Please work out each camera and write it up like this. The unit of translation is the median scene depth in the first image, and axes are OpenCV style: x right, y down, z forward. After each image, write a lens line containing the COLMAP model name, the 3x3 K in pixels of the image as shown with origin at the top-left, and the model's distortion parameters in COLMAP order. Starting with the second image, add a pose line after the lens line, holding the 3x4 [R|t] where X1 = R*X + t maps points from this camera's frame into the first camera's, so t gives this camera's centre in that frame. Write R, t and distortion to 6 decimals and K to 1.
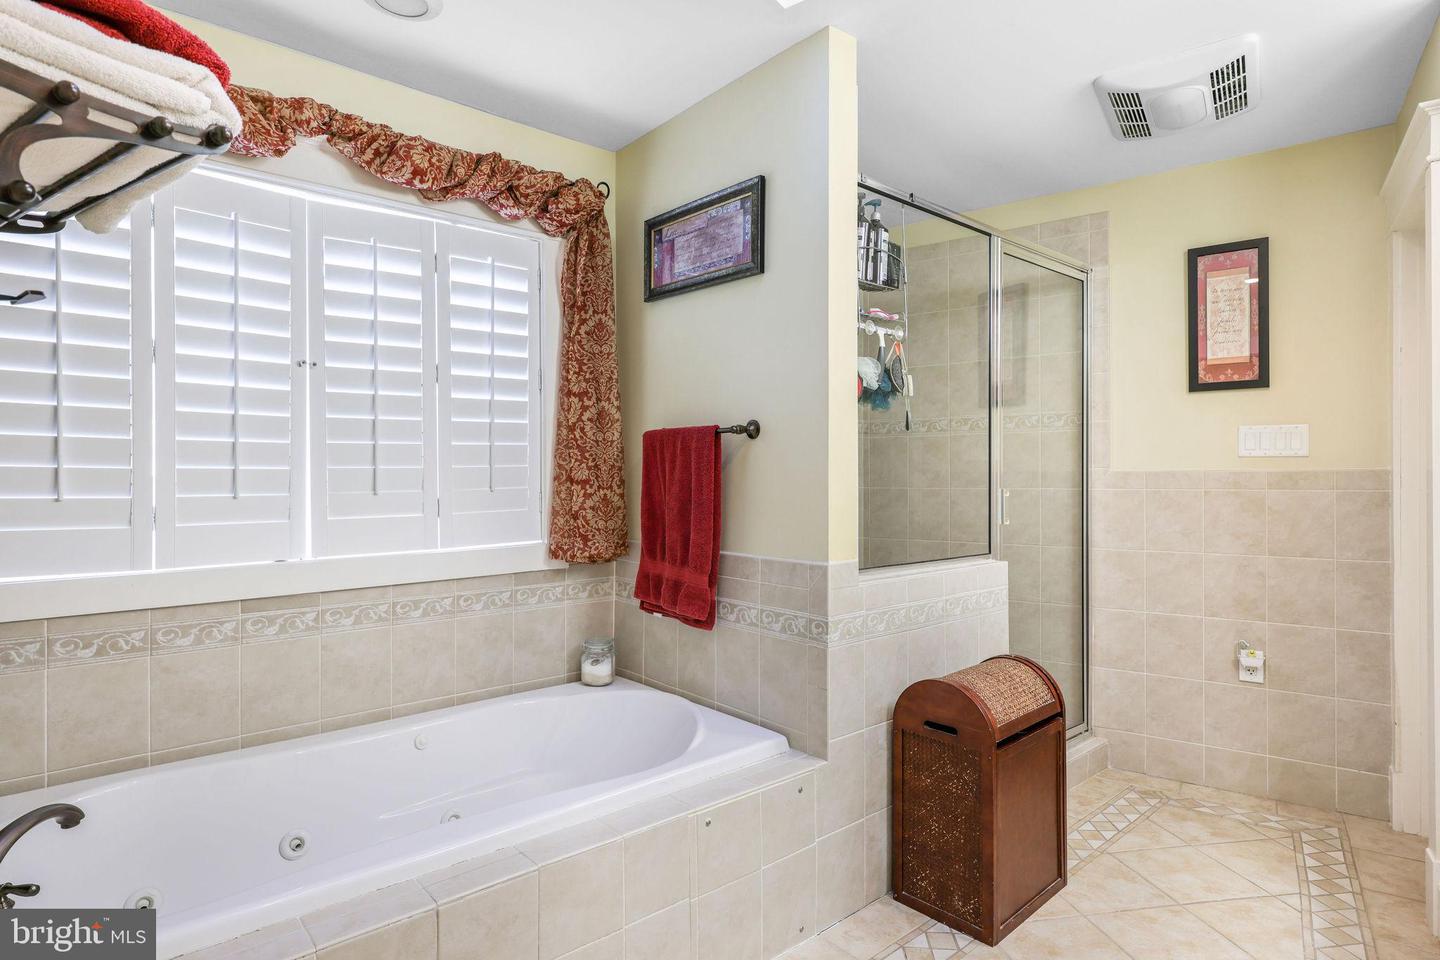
lens RADIAL K [[760.1, 0, 720.0], [0, 760.1, 480.0], [0, 0, 1]] dist [-0.001173, -0.000070]
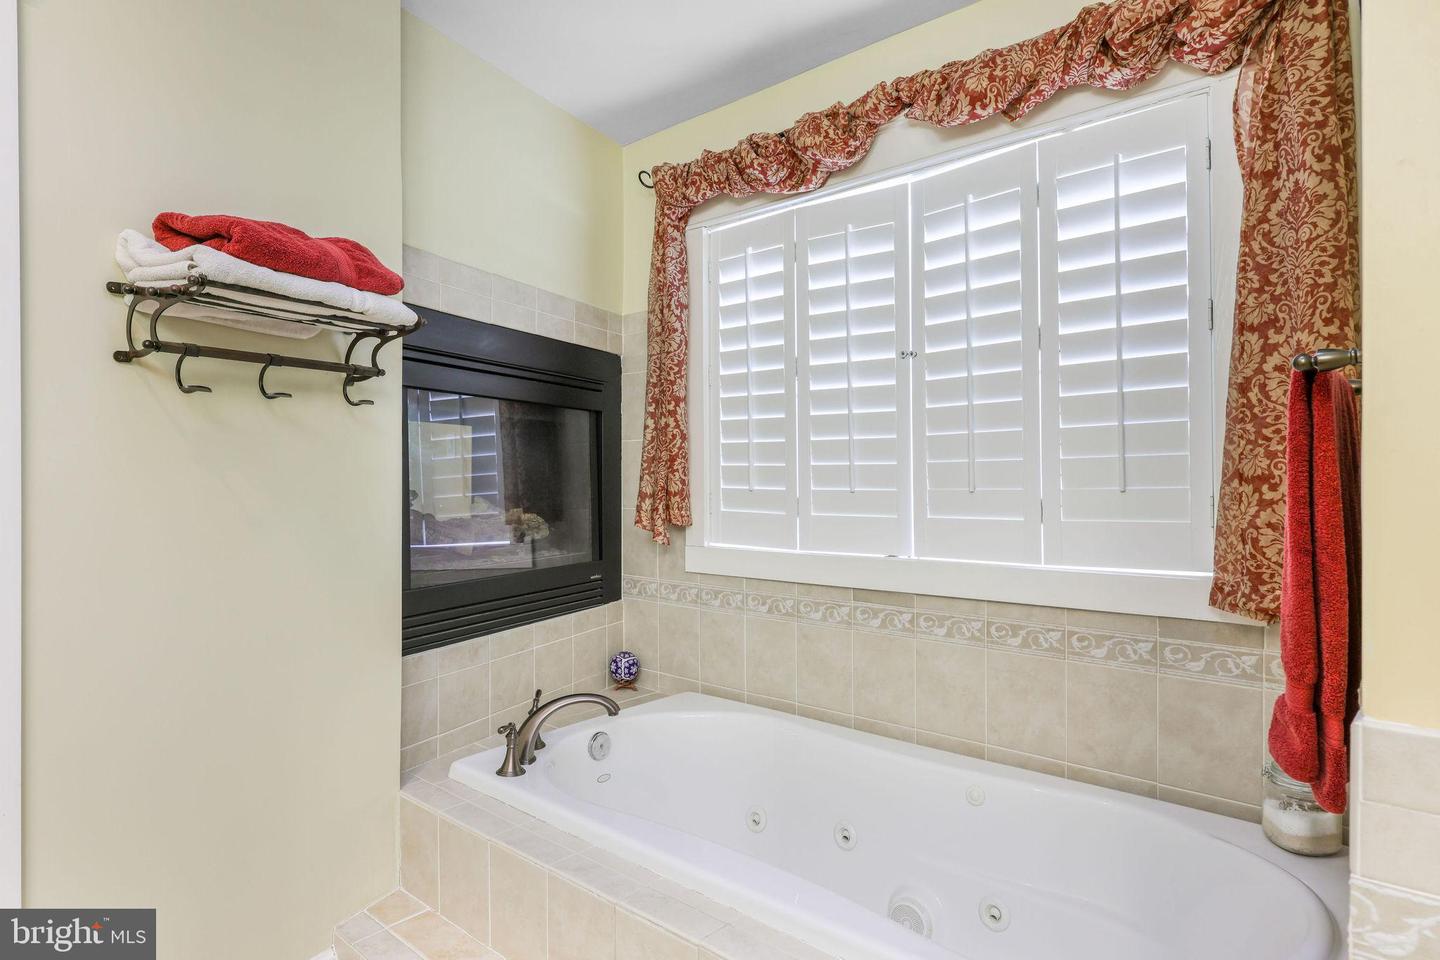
lens RADIAL K [[800.0, 0, 713.6], [0, 800.0, 476.6], [0, 0, 1]] dist [-0.001187, 0.000930]
pose [[0.150720, 0.004809, -0.988565, 0.379656], [0.000719, 0.999987, 0.004974, -0.003105], [0.988576, -0.001460, 0.150715, 0.544938]]
